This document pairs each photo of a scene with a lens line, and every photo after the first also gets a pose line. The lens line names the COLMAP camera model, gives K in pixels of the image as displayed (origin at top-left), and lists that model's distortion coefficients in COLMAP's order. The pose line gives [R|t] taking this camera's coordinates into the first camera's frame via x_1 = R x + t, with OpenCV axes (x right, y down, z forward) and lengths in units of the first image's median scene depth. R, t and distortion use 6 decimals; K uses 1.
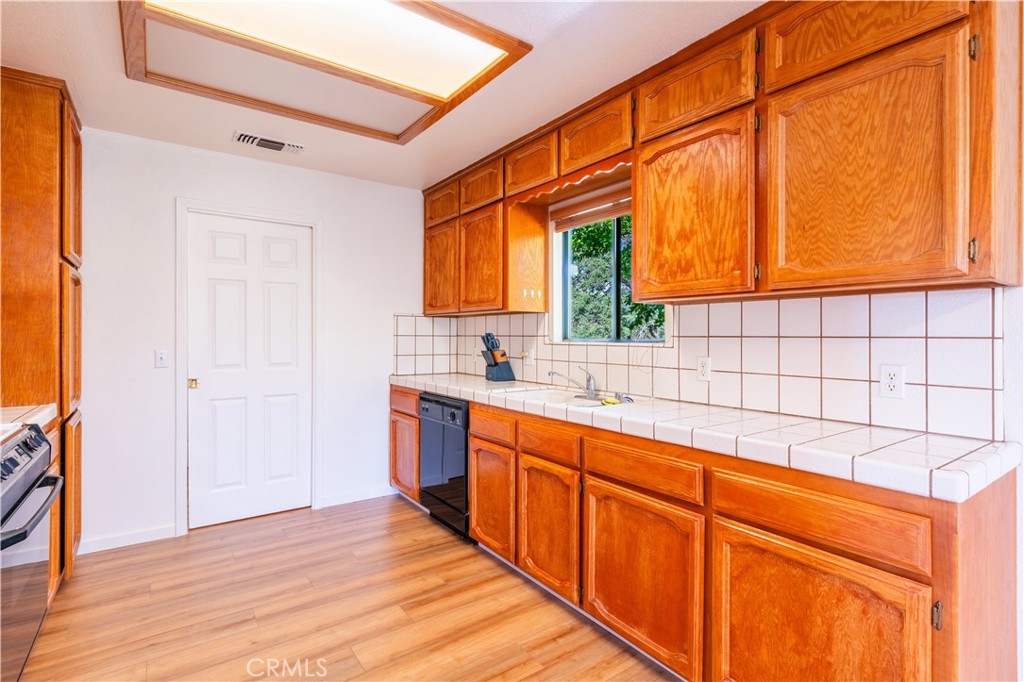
lens RADIAL K [[485.9, 0, 505.9], [0, 485.9, 334.8], [0, 0, 1]] dist [-0.000180, -0.000948]
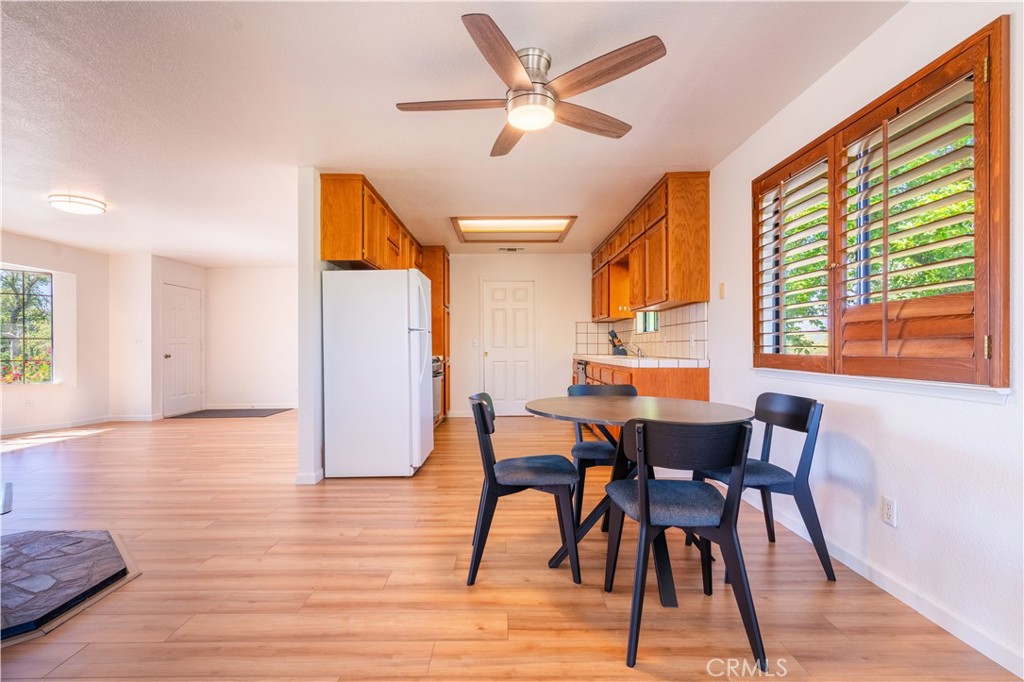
lens RADIAL K [[485.9, 0, 513.2], [0, 485.9, 347.0], [0, 0, 1]] dist [-0.000180, -0.000948]
pose [[0.824556, -0.006309, -0.565745, 0.881626], [0.006481, 0.999978, -0.001705, 0.078504], [0.565743, -0.002261, 0.824578, -0.958985]]
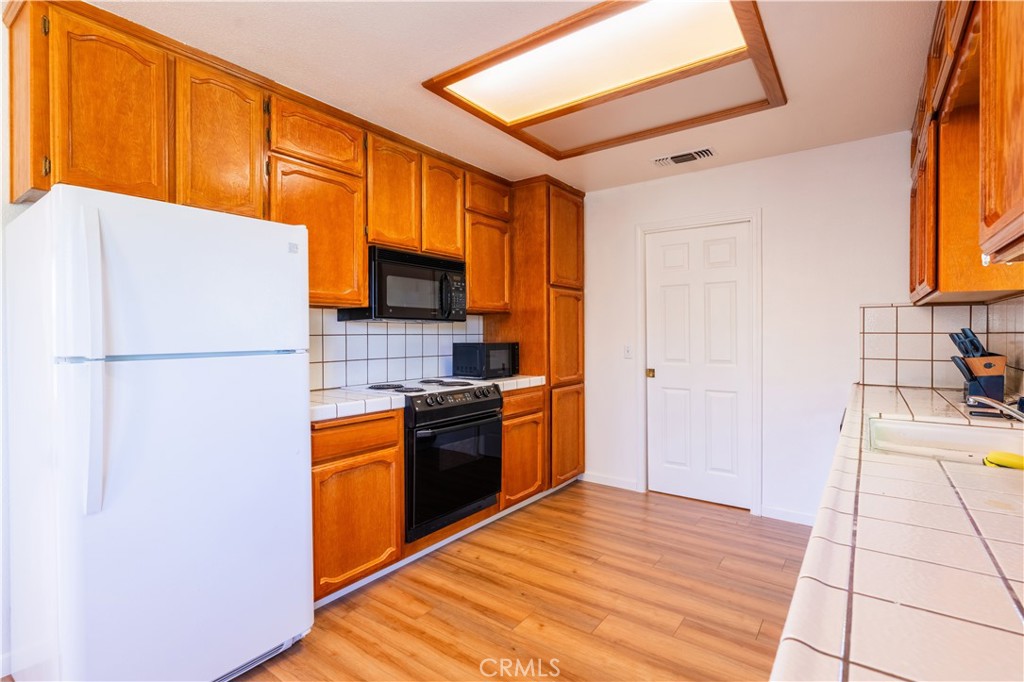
lens RADIAL K [[485.9, 0, 508.6], [0, 485.9, 339.1], [0, 0, 1]] dist [-0.000180, -0.000948]
pose [[0.312209, 0.005987, -0.949994, 0.459176], [0.005756, 0.999950, 0.008193, 0.002472], [0.949996, -0.008026, 0.312159, 0.306263]]
